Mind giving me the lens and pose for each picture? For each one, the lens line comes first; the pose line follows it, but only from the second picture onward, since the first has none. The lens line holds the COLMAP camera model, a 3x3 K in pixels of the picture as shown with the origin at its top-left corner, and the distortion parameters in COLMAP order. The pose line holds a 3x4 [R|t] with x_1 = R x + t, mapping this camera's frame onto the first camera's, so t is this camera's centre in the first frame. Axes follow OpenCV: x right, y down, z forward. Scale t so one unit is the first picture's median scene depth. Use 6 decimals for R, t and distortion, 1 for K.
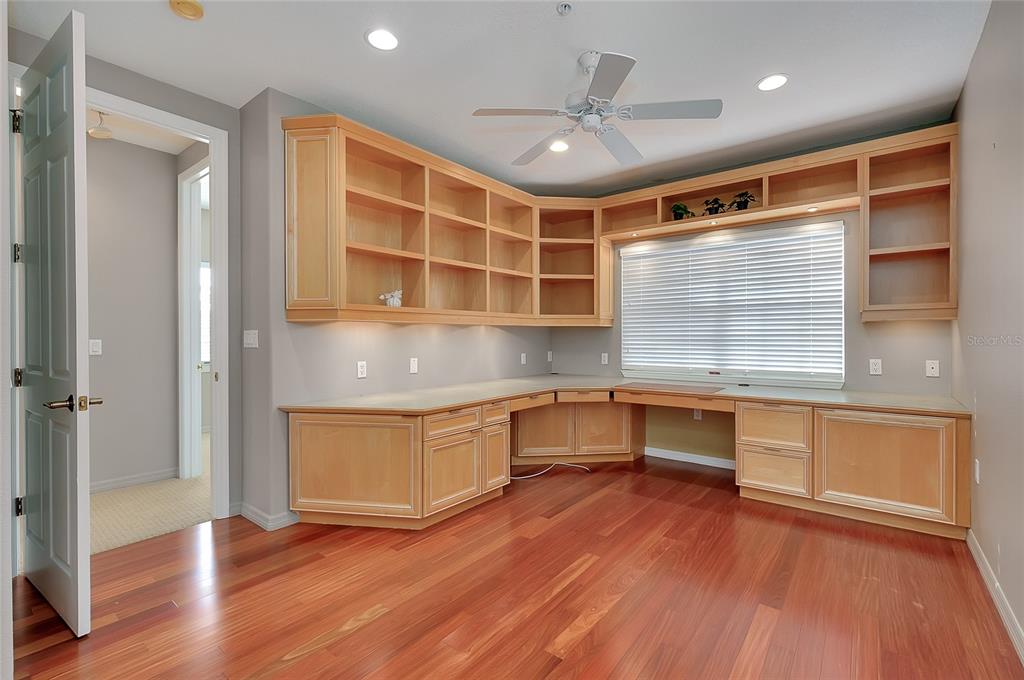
lens RADIAL K [[448.8, 0, 516.3], [0, 448.8, 338.9], [0, 0, 1]] dist [0.002328, -0.000858]
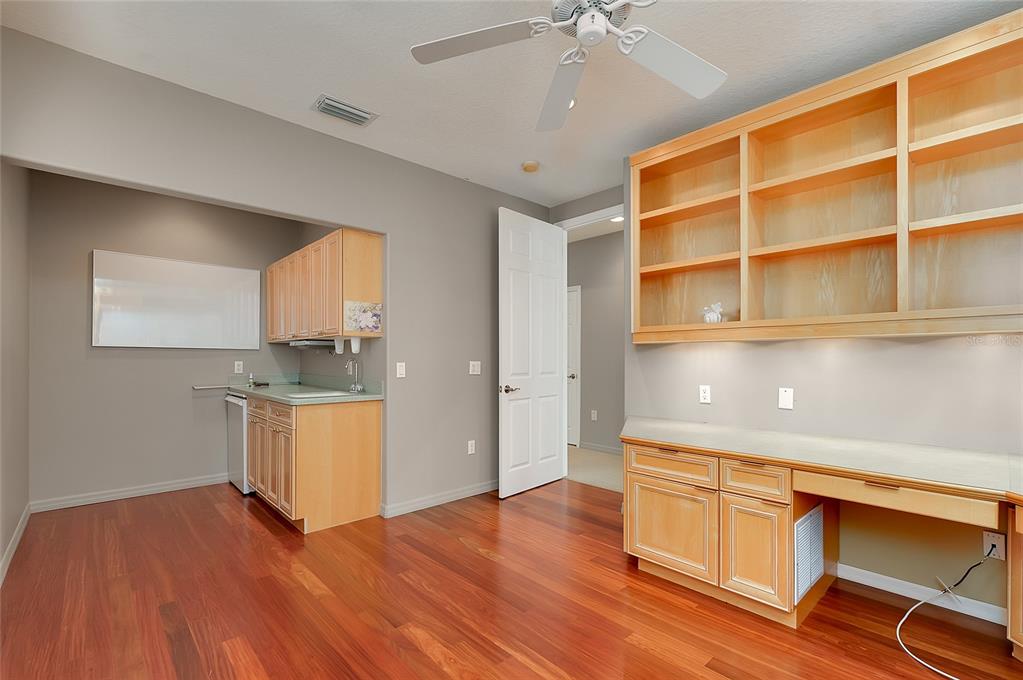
lens RADIAL K [[448.3, 0, 506.1], [0, 448.3, 358.5], [0, 0, 1]] dist [0.002328, -0.000858]
pose [[-0.153568, 0.002406, -0.988135, 0.568580], [-0.004972, 0.999982, 0.003207, -0.004984], [0.988126, 0.005406, -0.153554, 0.675303]]
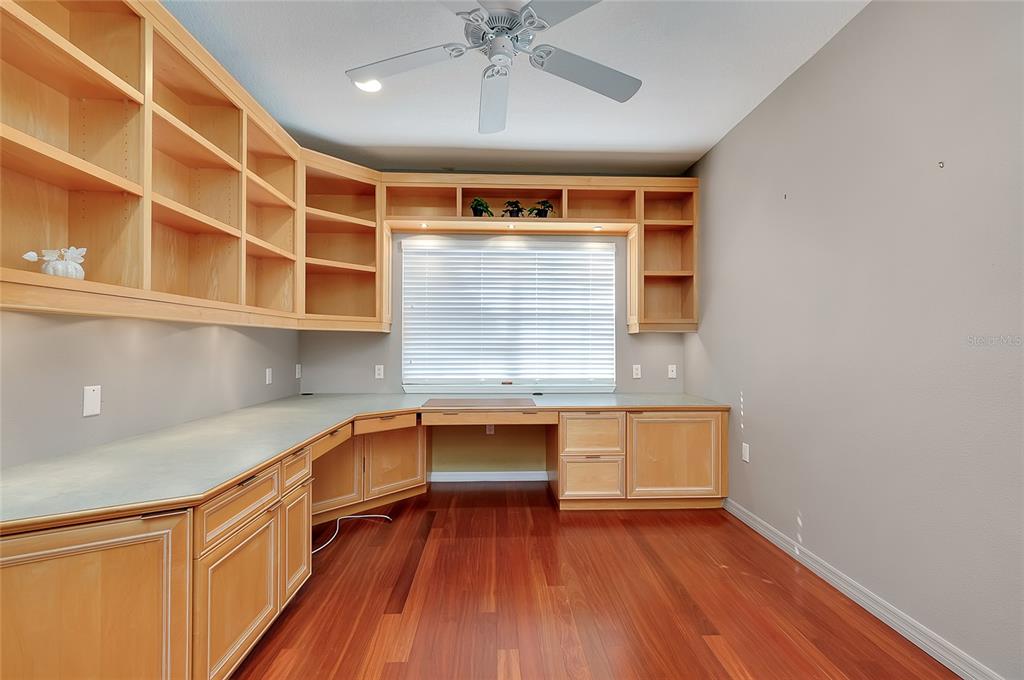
lens RADIAL K [[448.8, 0, 512.6], [0, 448.8, 340.9], [0, 0, 1]] dist [0.002328, -0.000858]
pose [[0.761660, 0.009543, 0.647907, -0.198109], [-0.000040, 0.999892, -0.014680, -0.000178], [-0.647977, 0.011156, 0.761578, 0.304899]]
